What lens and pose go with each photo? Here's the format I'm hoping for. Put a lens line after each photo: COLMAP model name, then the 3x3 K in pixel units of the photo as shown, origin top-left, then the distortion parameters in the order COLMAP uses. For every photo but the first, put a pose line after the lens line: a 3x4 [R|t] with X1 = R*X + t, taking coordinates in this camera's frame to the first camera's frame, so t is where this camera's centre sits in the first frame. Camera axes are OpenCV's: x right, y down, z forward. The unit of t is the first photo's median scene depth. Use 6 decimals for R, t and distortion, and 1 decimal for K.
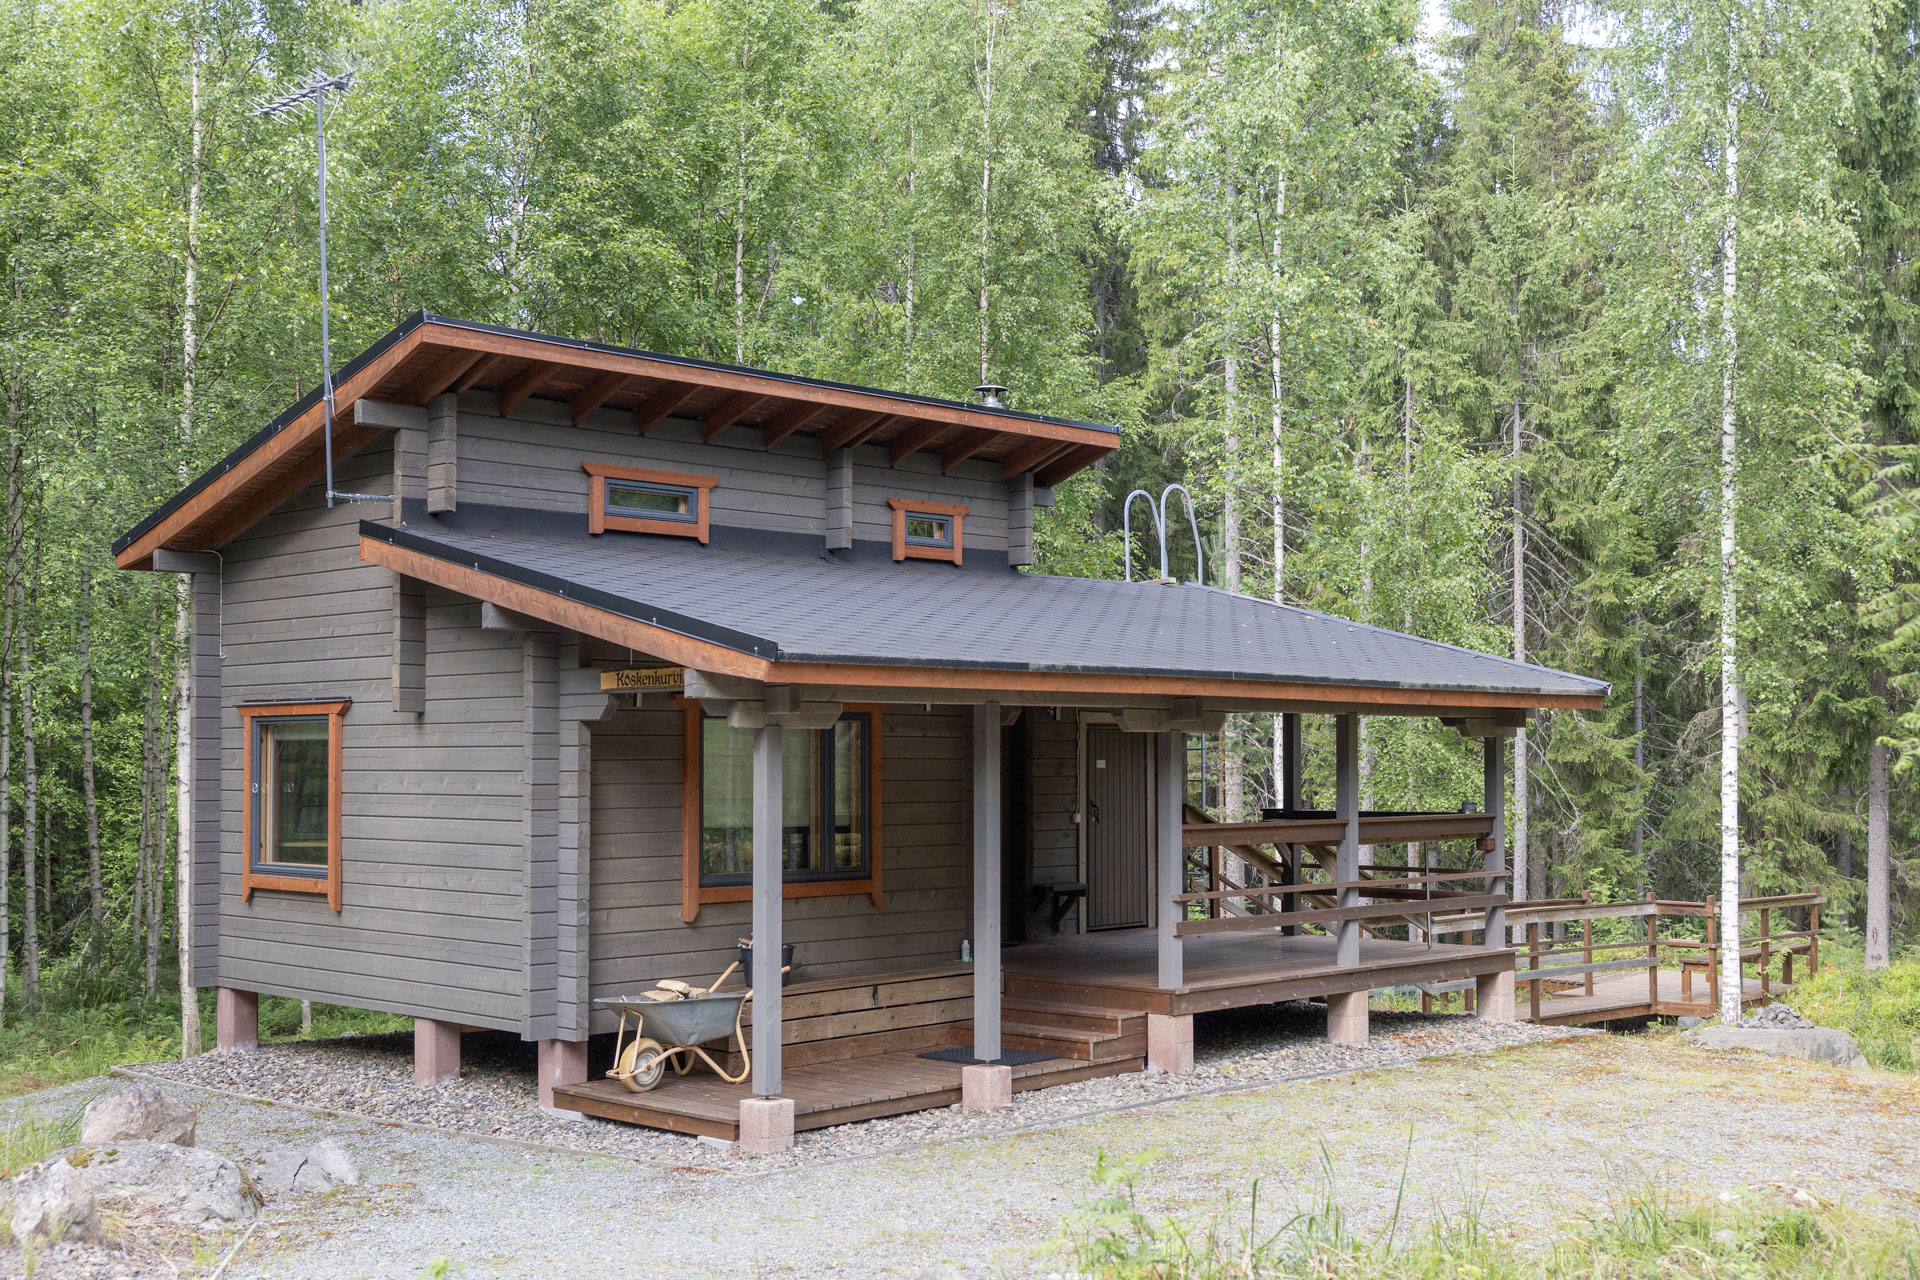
lens RADIAL K [[2209.4, 0, 961.1], [0, 2209.4, 643.2], [0, 0, 1]] dist [-0.033611, 0.000000]
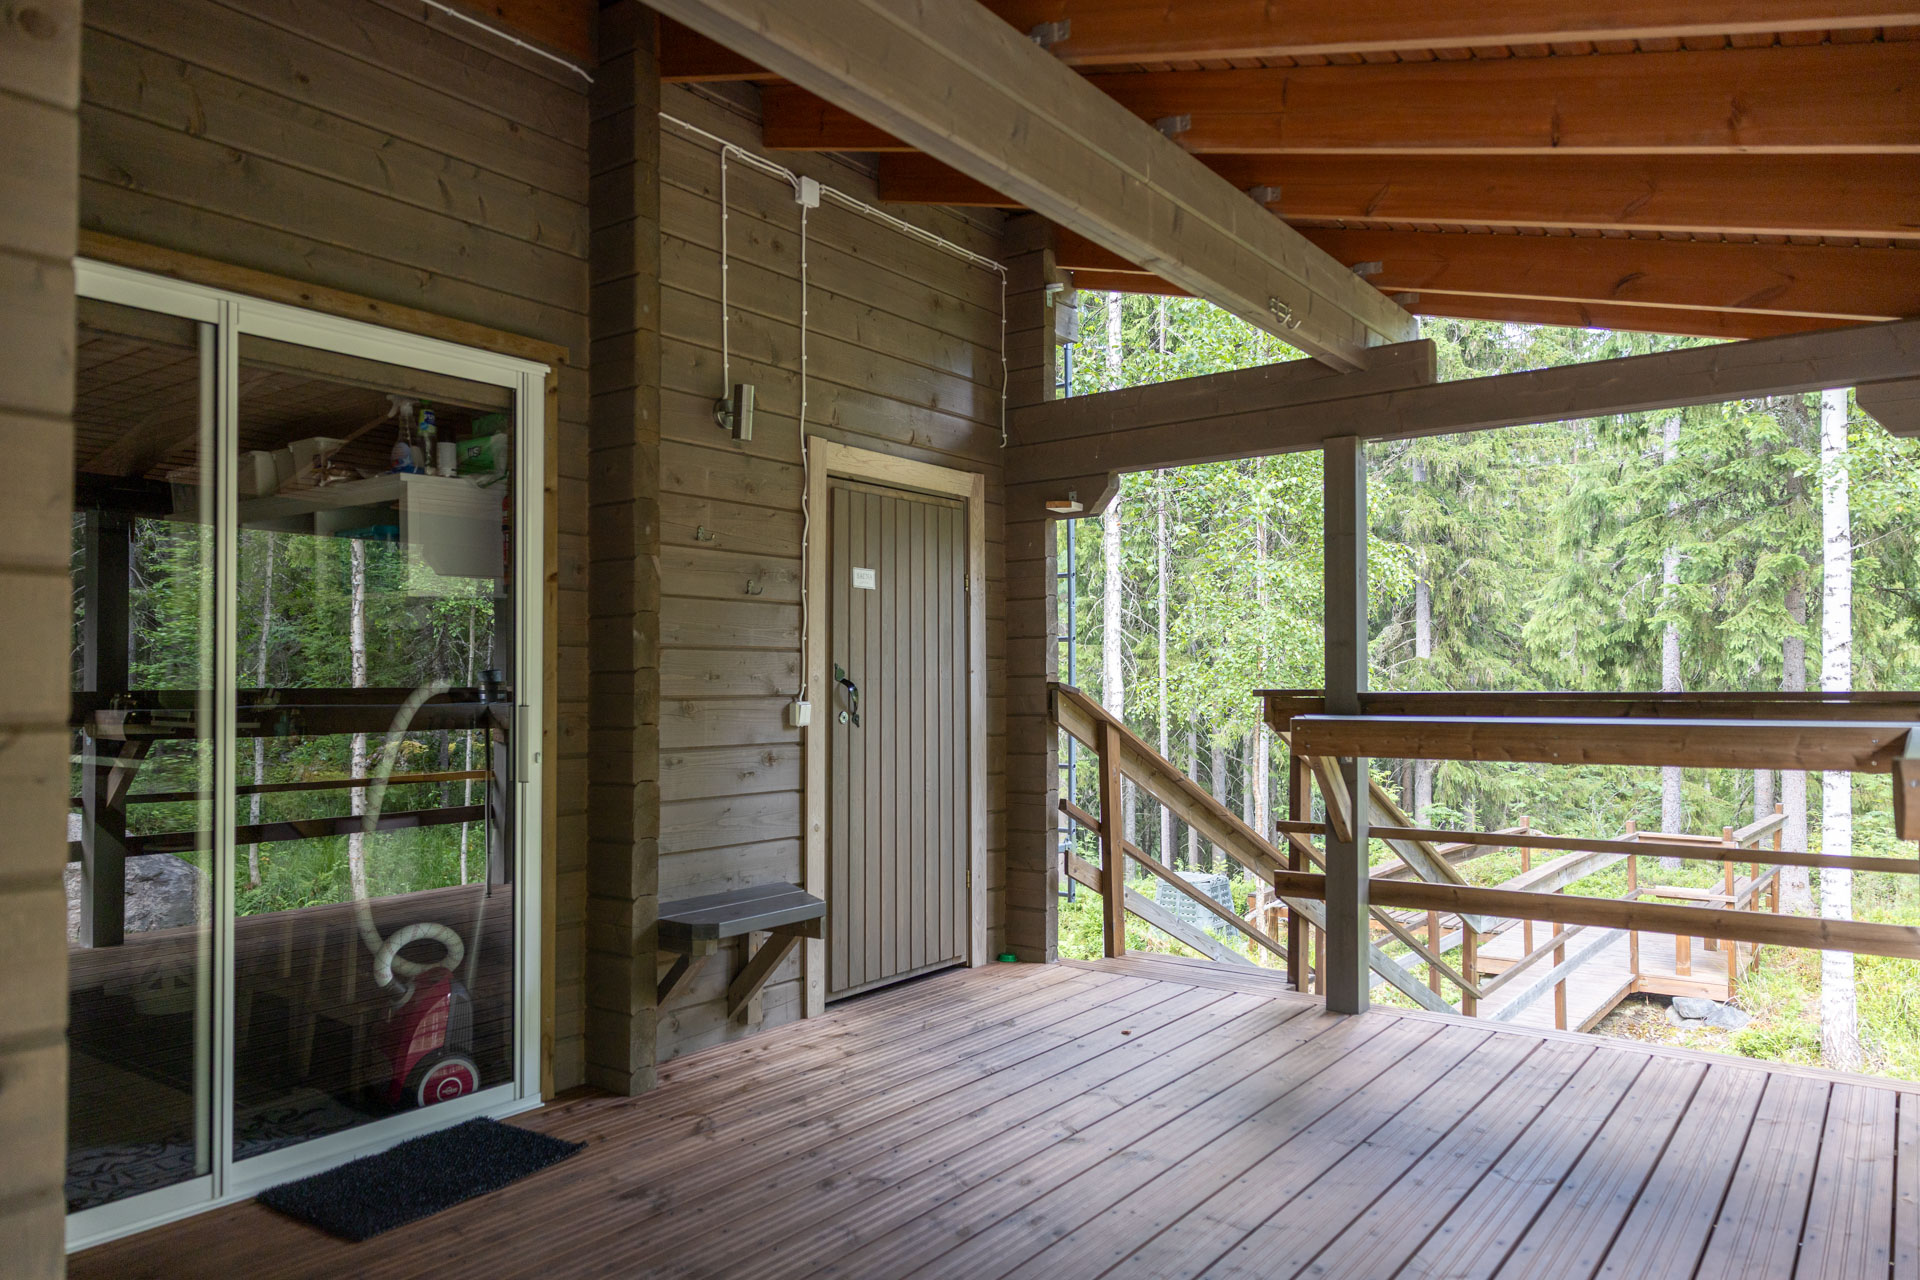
lens RADIAL K [[1328.1, 0, 957.6], [0, 1328.1, 648.9], [0, 0, 1]] dist [-0.001175, 0.000128]
pose [[0.990189, 0.002365, 0.139713, 0.047002], [-0.005493, 0.999743, 0.022007, 0.062790], [-0.139625, -0.022559, 0.989948, 0.769946]]
